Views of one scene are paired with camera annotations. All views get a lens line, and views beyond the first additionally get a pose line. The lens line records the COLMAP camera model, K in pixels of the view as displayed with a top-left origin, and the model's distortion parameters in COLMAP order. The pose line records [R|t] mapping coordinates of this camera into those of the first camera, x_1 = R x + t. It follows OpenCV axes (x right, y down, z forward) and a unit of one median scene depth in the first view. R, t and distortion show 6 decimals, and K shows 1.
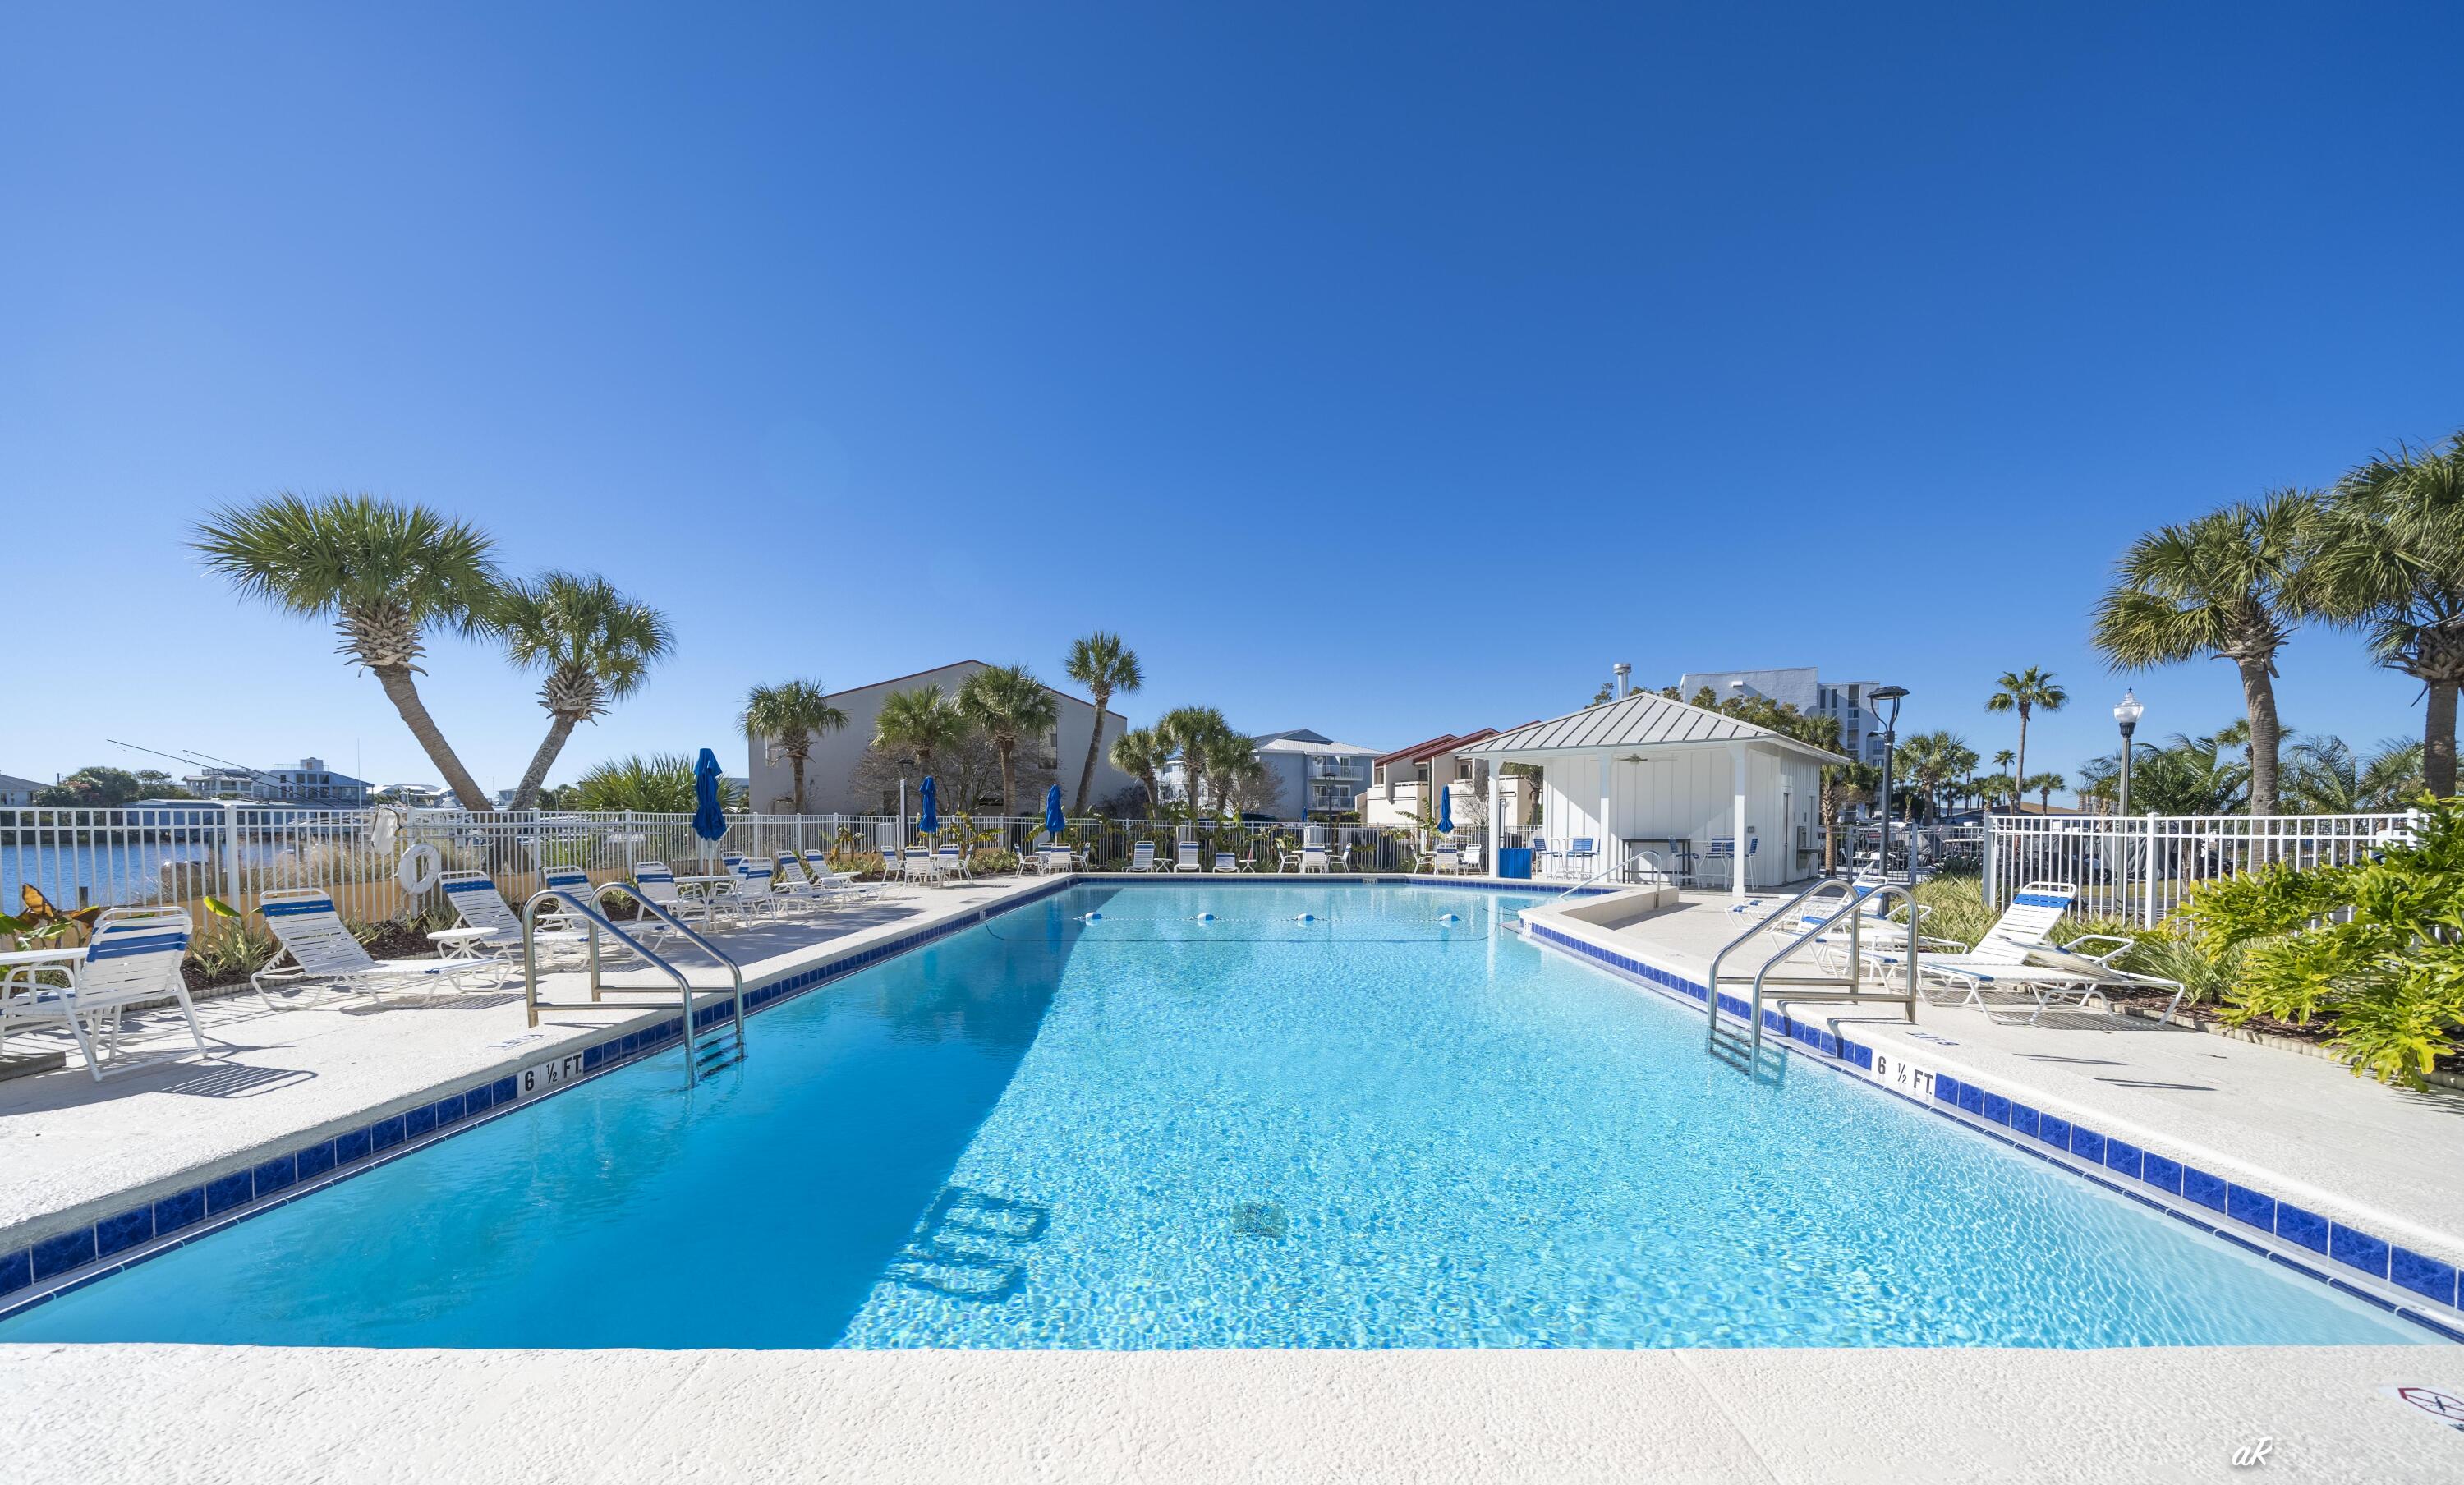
lens RADIAL K [[882.4, 0, 1237.1], [0, 882.4, 845.0], [0, 0, 1]] dist [-0.000974, -0.000097]
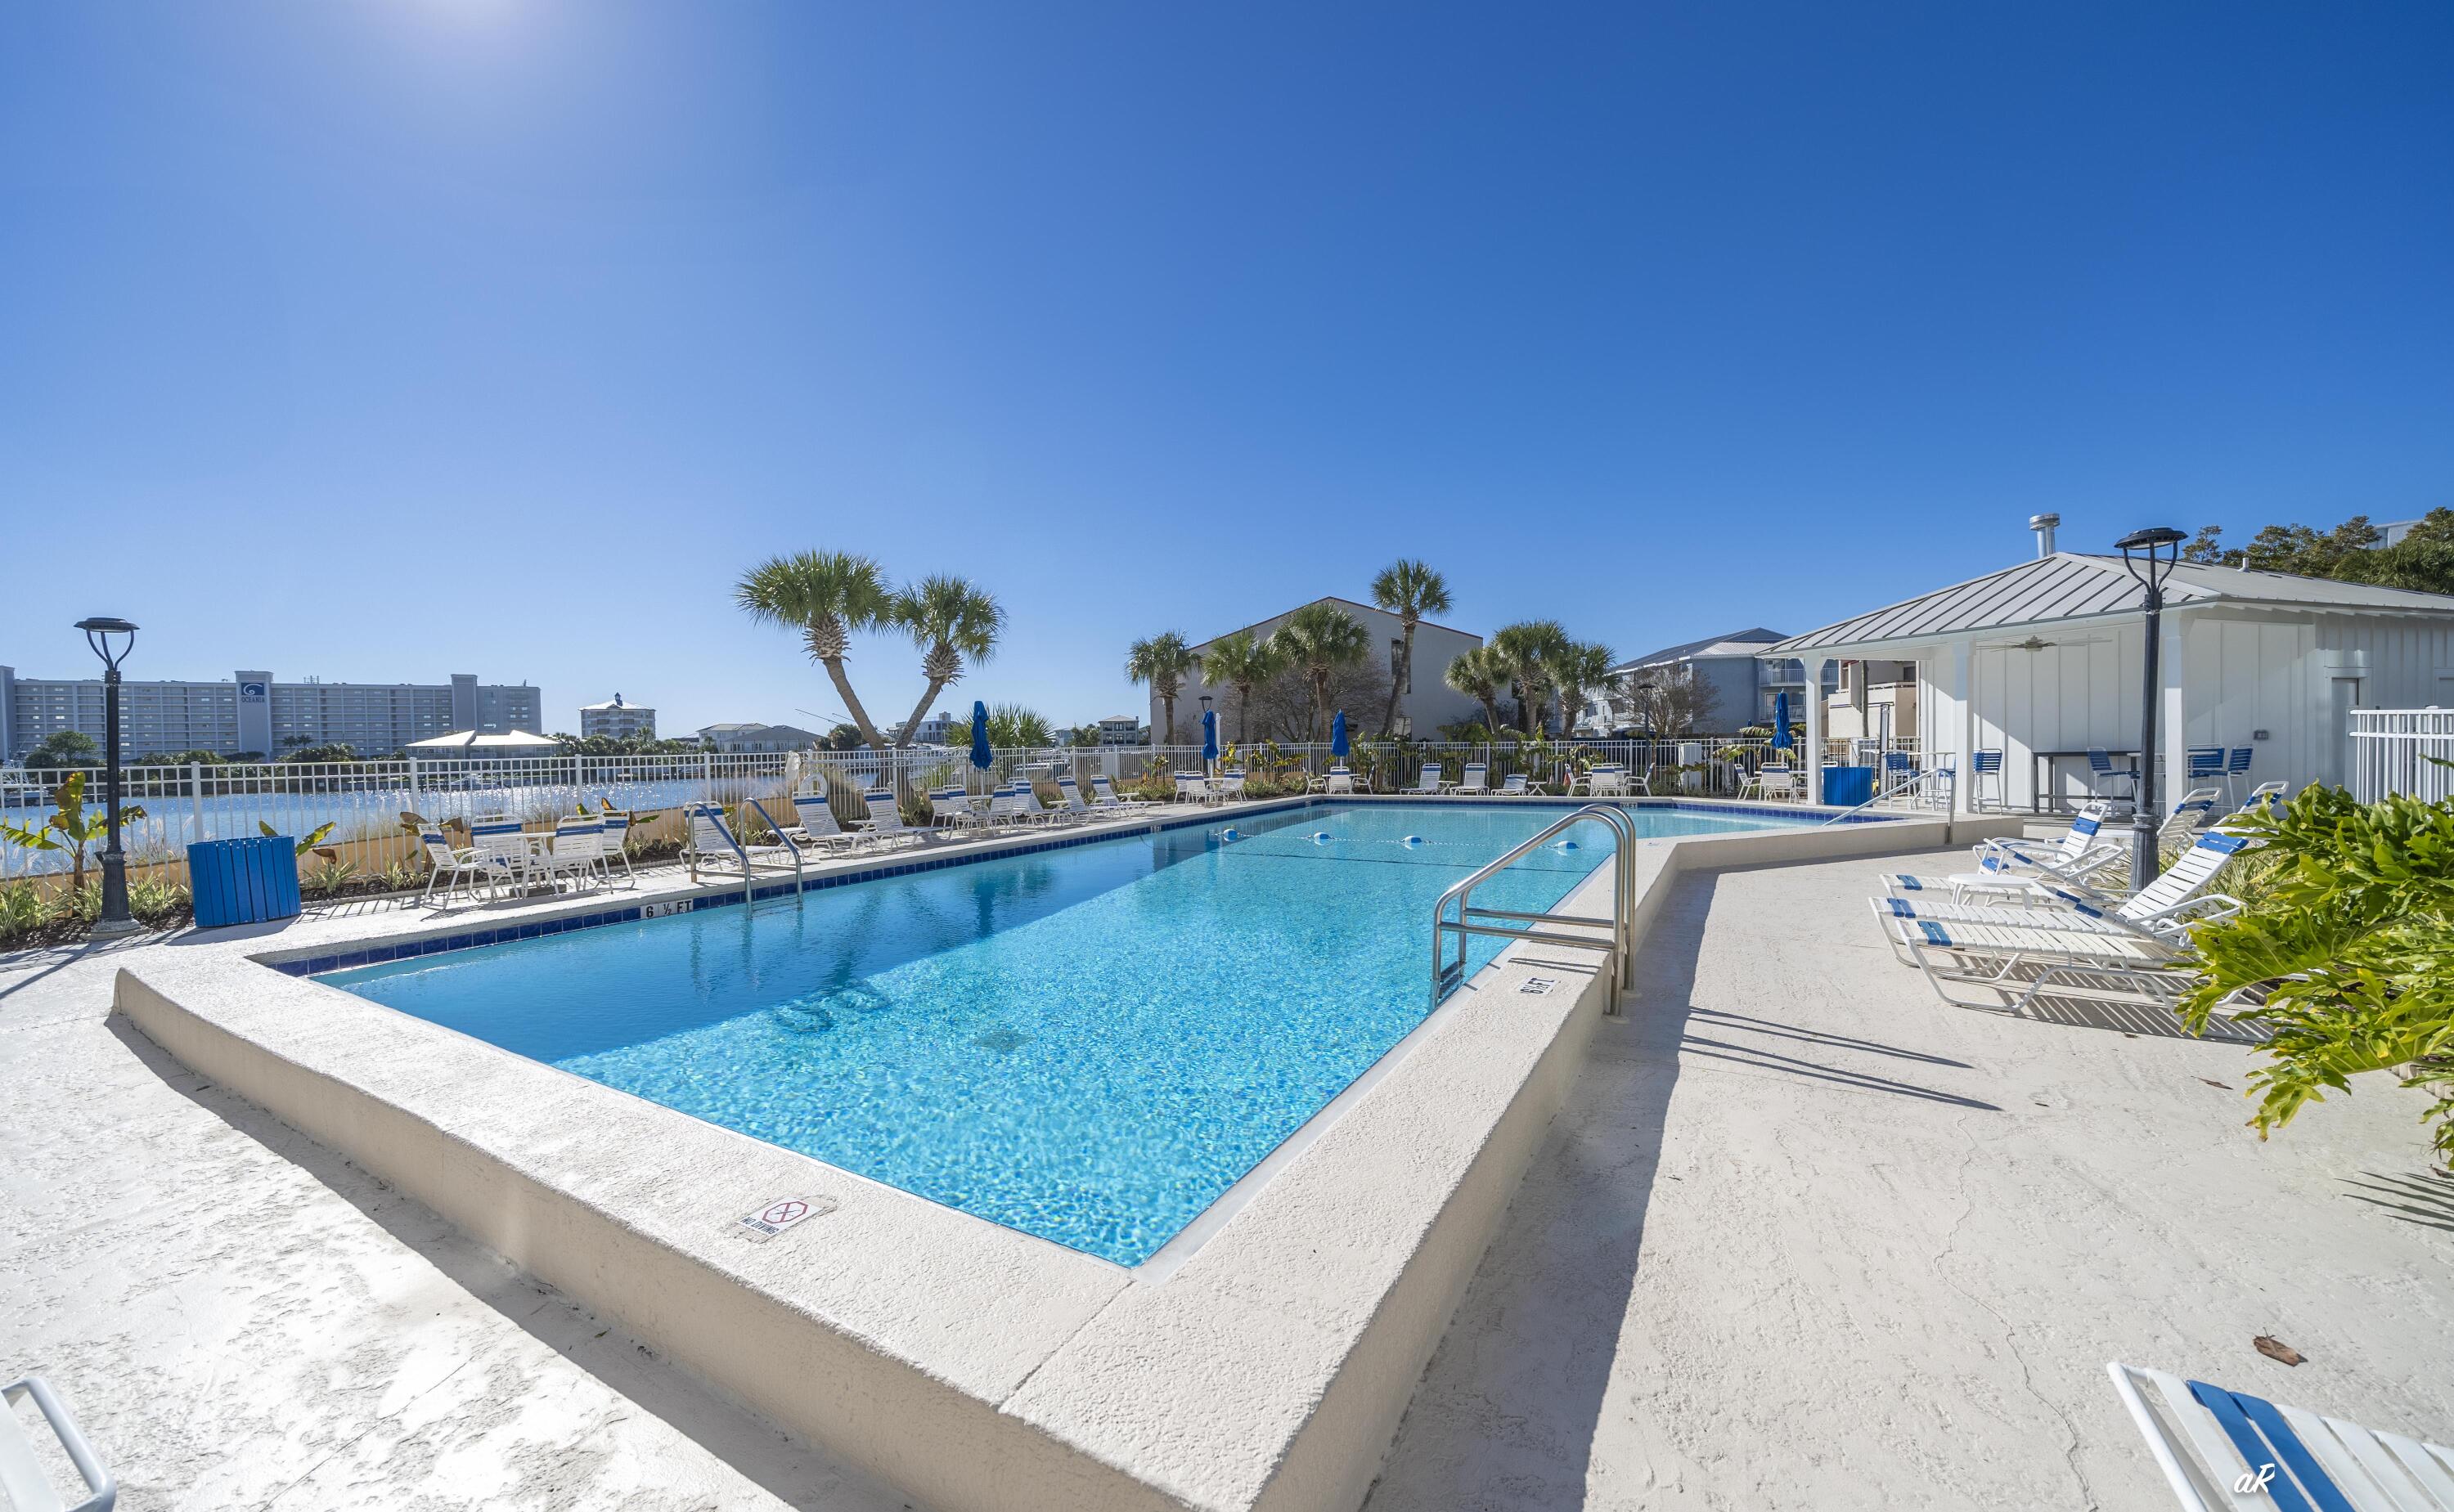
lens RADIAL K [[885.8, 0, 1227.0], [0, 885.8, 756.0], [0, 0, 1]] dist [0.000577, 0.000010]
pose [[0.857259, -0.017452, -0.514590, 0.254302], [0.010780, 0.999815, -0.015951, 0.000453], [0.514773, 0.008127, 0.857288, 0.021170]]
